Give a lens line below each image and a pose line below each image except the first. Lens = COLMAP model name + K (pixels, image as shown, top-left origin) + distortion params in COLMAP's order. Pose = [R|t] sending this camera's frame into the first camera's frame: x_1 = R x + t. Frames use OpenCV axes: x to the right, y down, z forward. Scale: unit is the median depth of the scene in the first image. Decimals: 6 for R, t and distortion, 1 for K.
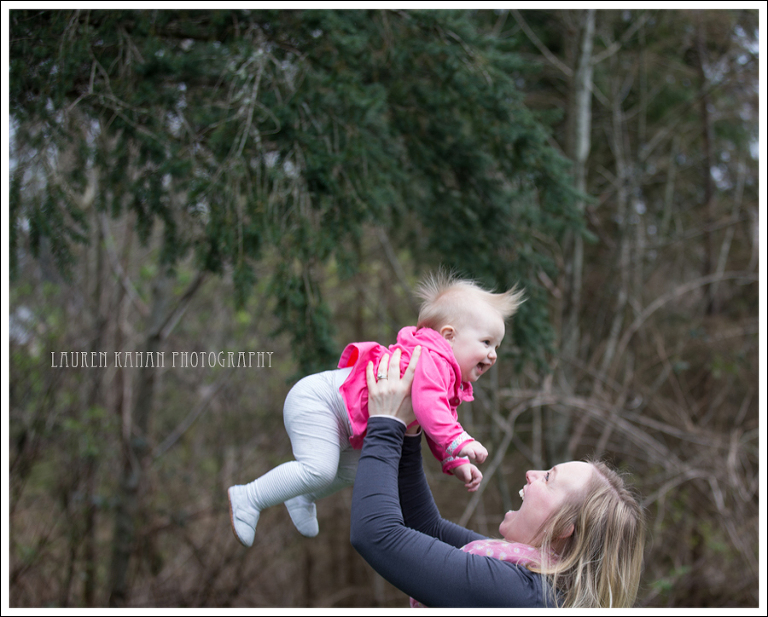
lens RADIAL K [[1783.9, 0, 384.0], [0, 1783.9, 308.5], [0, 0, 1]] dist [0.018923, -0.038841]
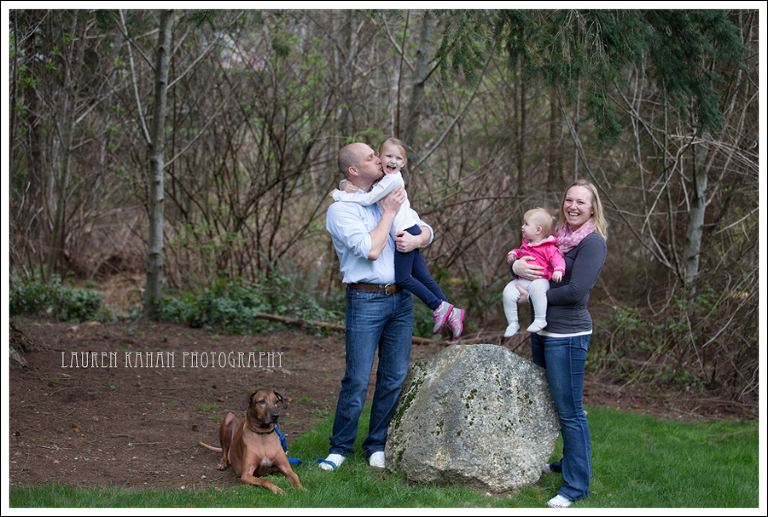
lens RADIAL K [[1643.7, 0, 384.0], [0, 1643.7, 258.5], [0, 0, 1]] dist [-0.308082, 0.047734]
pose [[0.999126, 0.016859, -0.038257, -0.201355], [-0.010652, 0.987540, 0.157005, -0.107430], [0.040427, -0.156460, 0.986857, -0.722725]]
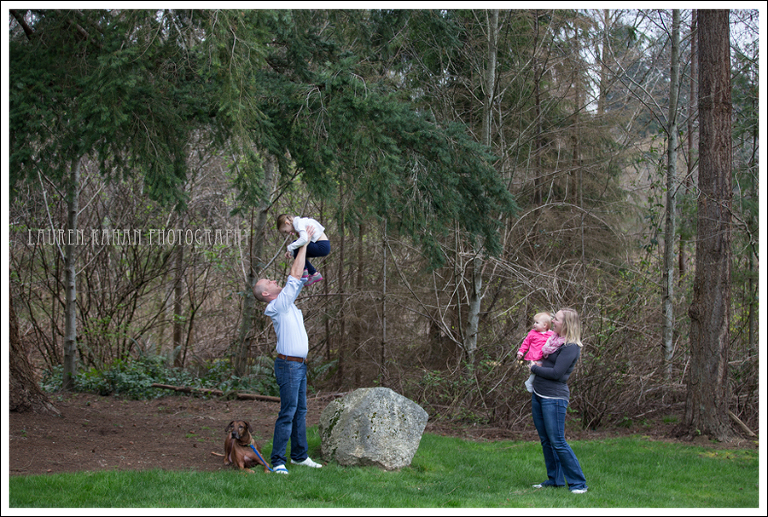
lens RADIAL K [[1992.6, 0, 384.0], [0, 1992.6, 258.5], [0, 0, 1]] dist [-0.555819, -0.070940]
pose [[0.989411, -0.000418, 0.145141, -0.627999], [-0.016135, 0.993480, 0.112855, -0.366743], [-0.144242, -0.114002, 0.982954, -2.400569]]
